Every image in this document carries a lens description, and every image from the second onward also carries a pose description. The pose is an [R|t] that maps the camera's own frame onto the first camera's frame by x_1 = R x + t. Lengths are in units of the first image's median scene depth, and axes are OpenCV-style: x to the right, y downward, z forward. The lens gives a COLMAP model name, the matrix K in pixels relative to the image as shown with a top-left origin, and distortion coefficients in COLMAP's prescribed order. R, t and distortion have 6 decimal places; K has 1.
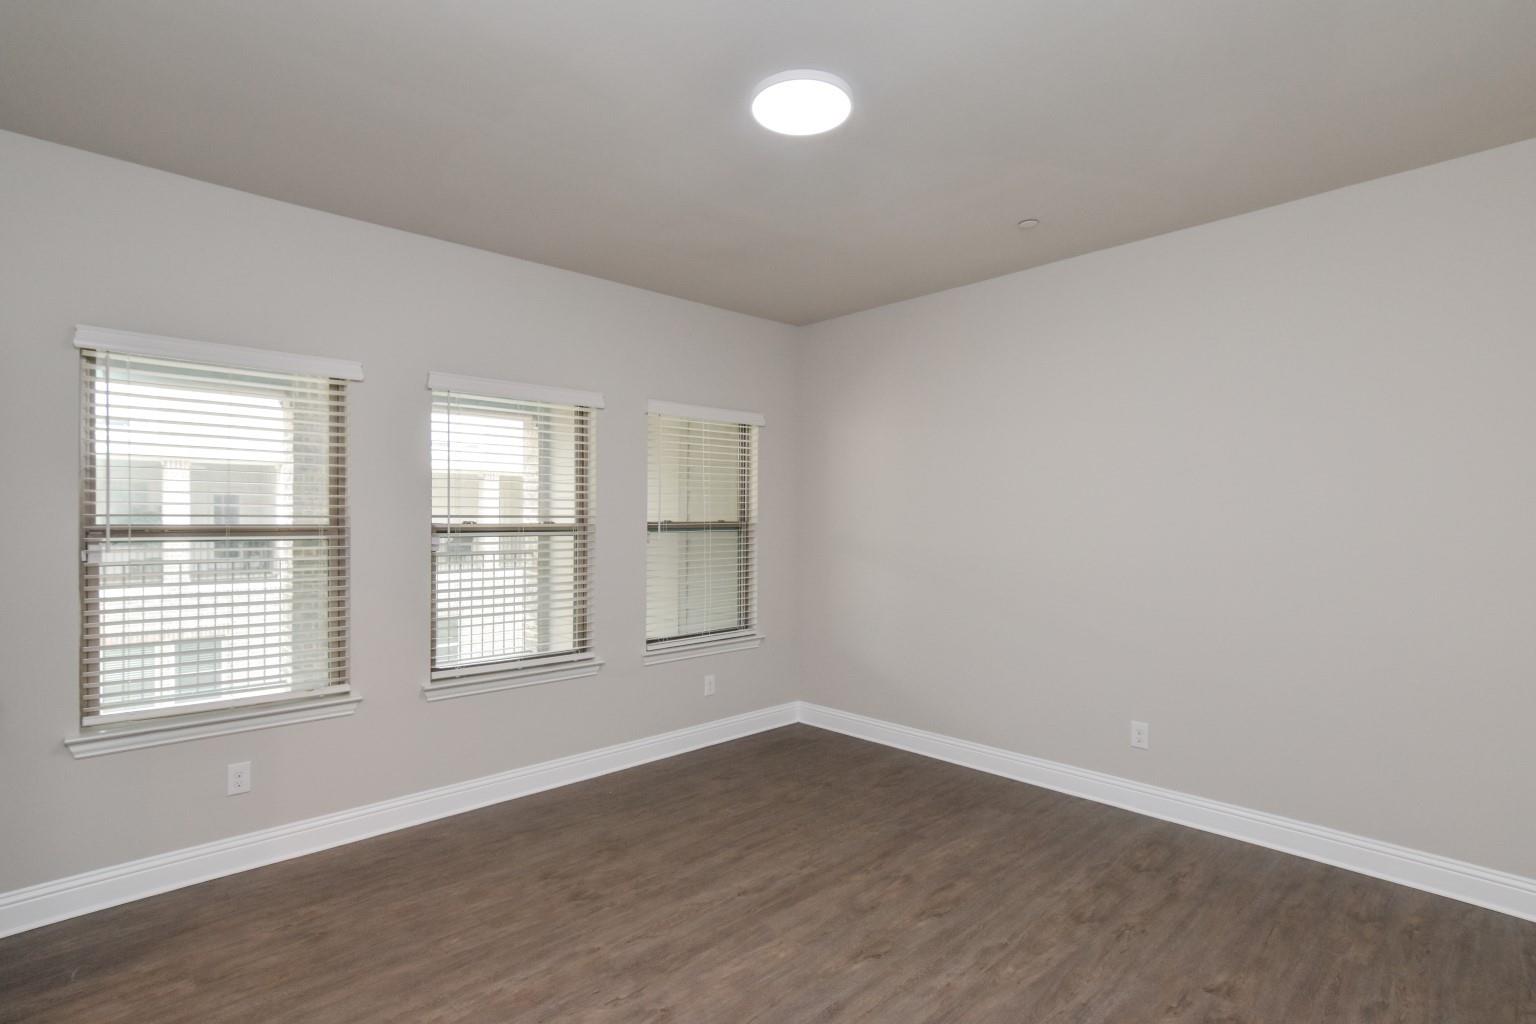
lens RADIAL K [[731.7, 0, 772.9], [0, 731.7, 520.2], [0, 0, 1]] dist [-0.000527, 0.000313]
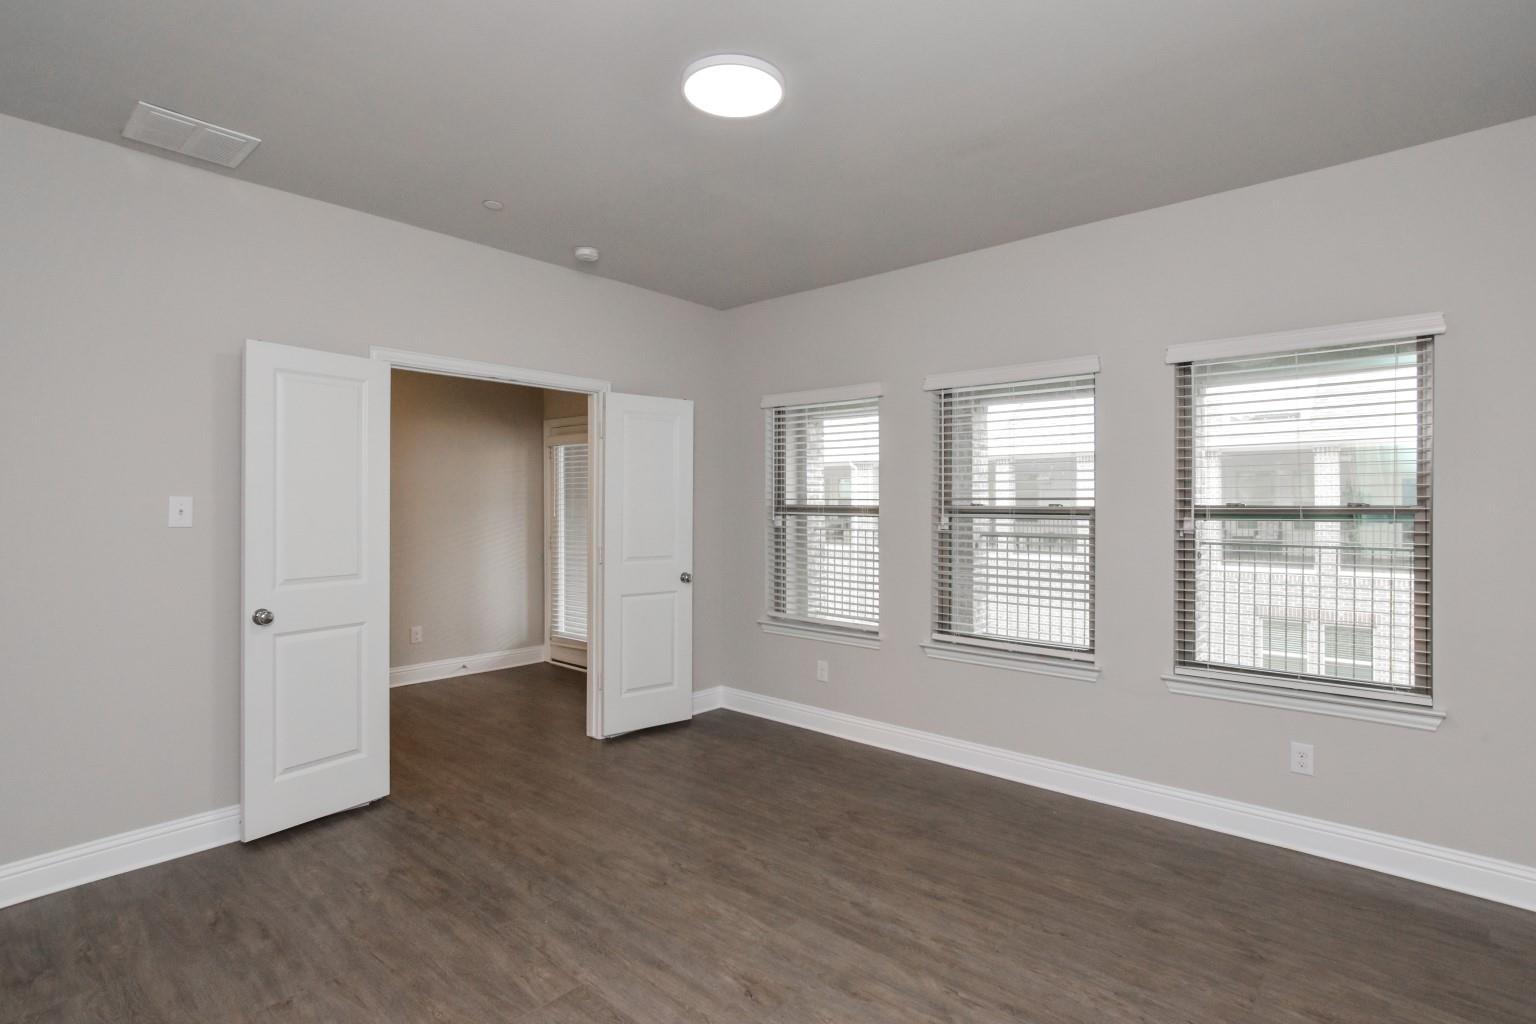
lens RADIAL K [[751.7, 0, 772.9], [0, 751.7, 500.9], [0, 0, 1]] dist [-0.002779, -0.000328]
pose [[0.107510, -0.002022, -0.994202, 0.764934], [-0.002750, 0.999994, -0.002331, 0.001305], [0.994200, 0.002984, 0.107503, 0.677275]]
